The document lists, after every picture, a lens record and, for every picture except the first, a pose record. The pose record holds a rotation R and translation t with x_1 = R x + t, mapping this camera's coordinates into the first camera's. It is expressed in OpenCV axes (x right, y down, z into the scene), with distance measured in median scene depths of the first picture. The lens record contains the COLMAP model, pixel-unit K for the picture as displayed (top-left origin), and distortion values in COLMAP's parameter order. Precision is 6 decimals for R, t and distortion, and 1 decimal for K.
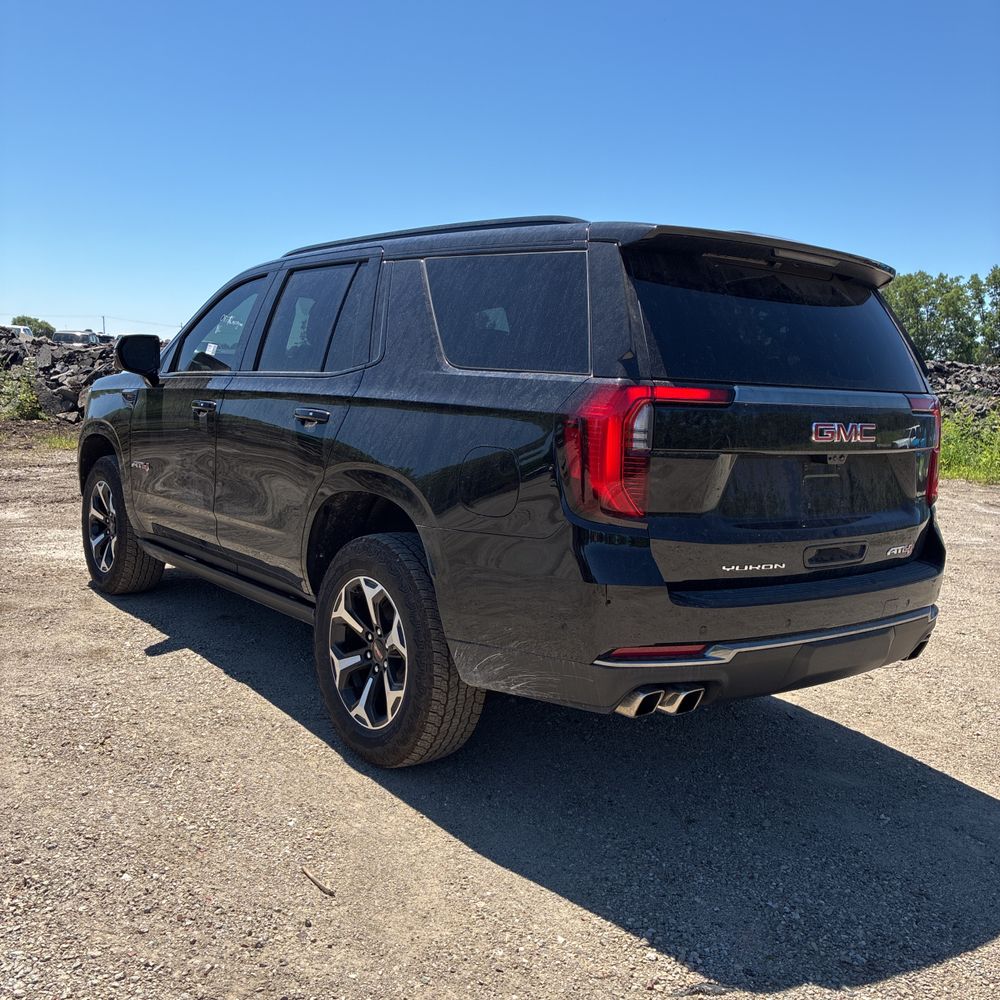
lens RADIAL K [[1013.8, 0, 494.4], [0, 1013.8, 500.6], [0, 0, 1]] dist [0.021546, 0.000000]
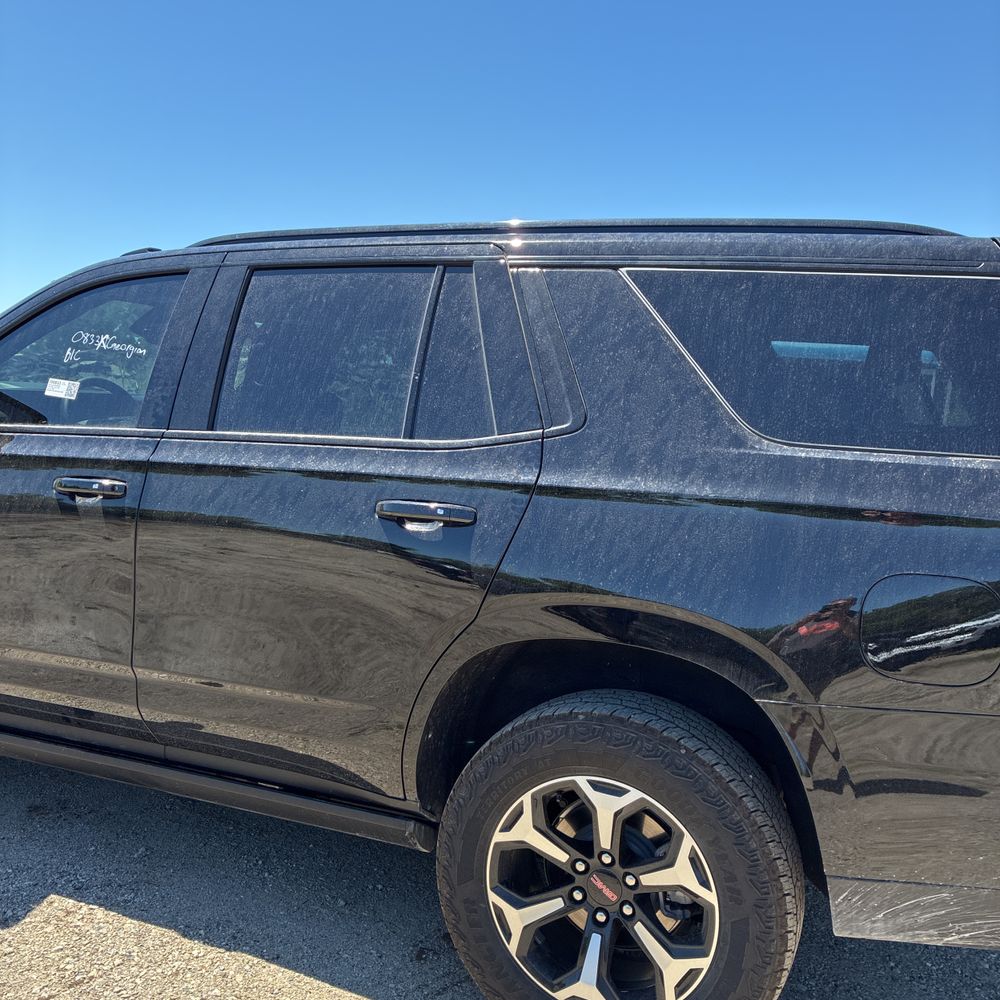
lens RADIAL K [[1013.8, 0, 504.3], [0, 1013.8, 500.4], [0, 0, 1]] dist [0.021546, 0.000000]
pose [[0.883159, -0.046476, 0.466766, -0.507070], [0.050329, 0.998724, 0.004217, -0.109640], [-0.466366, 0.019767, 0.884371, 0.524302]]
